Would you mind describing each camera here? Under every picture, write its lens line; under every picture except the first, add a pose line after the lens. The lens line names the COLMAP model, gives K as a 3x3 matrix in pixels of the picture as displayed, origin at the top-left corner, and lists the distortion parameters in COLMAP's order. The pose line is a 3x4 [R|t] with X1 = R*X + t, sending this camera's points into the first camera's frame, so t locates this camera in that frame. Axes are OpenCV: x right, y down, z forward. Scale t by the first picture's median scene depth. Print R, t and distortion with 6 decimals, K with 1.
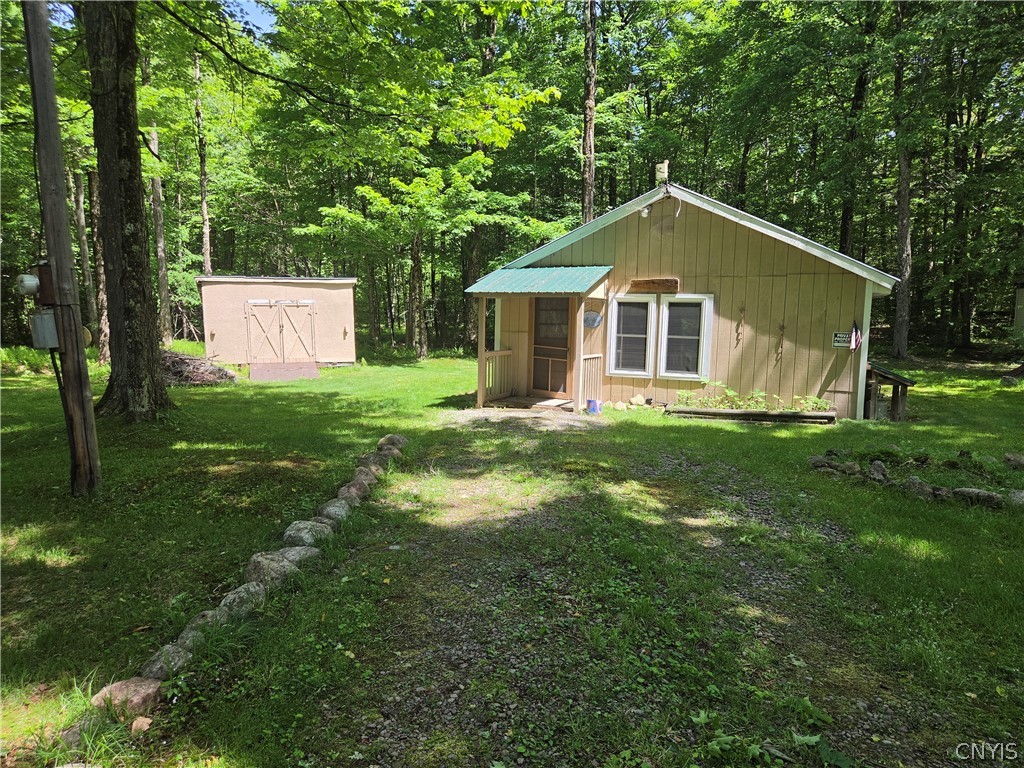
lens RADIAL K [[704.3, 0, 512.0], [0, 704.3, 384.0], [0, 0, 1]] dist [0.033308, 0.000081]
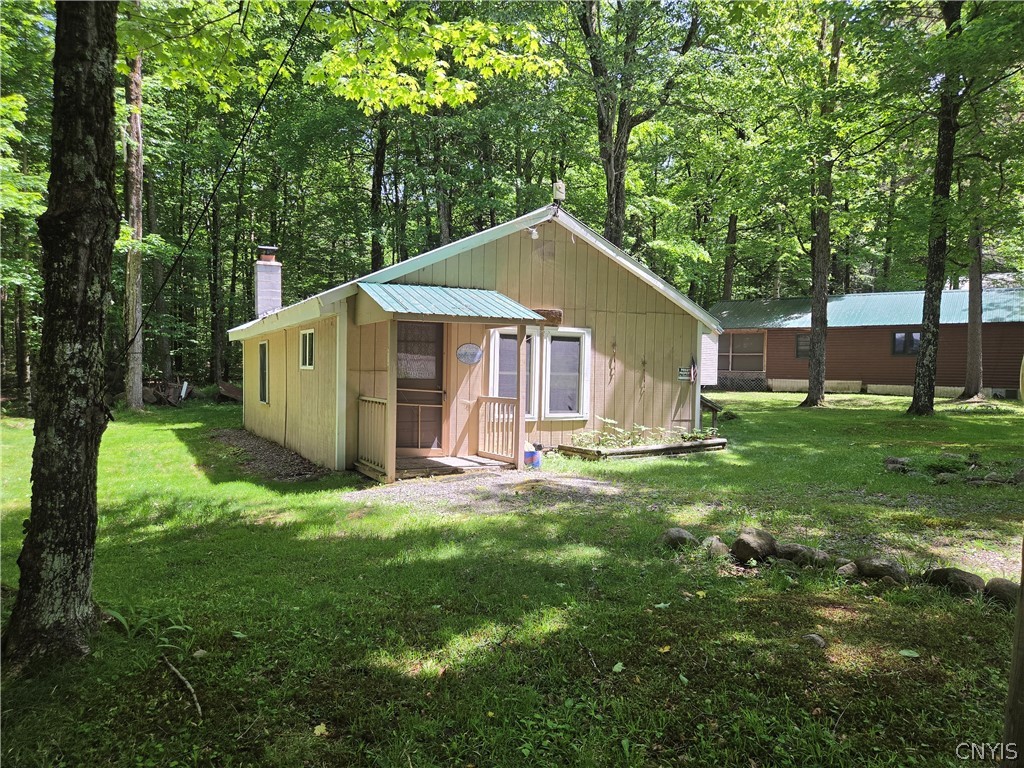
lens RADIAL K [[704.3, 0, 512.0], [0, 704.3, 384.0], [0, 0, 1]] dist [0.033308, 0.000081]
pose [[0.595011, -0.031887, 0.803085, -0.548484], [0.069108, 0.997542, -0.011594, -0.047822], [-0.800741, 0.062398, 0.595752, 0.515515]]
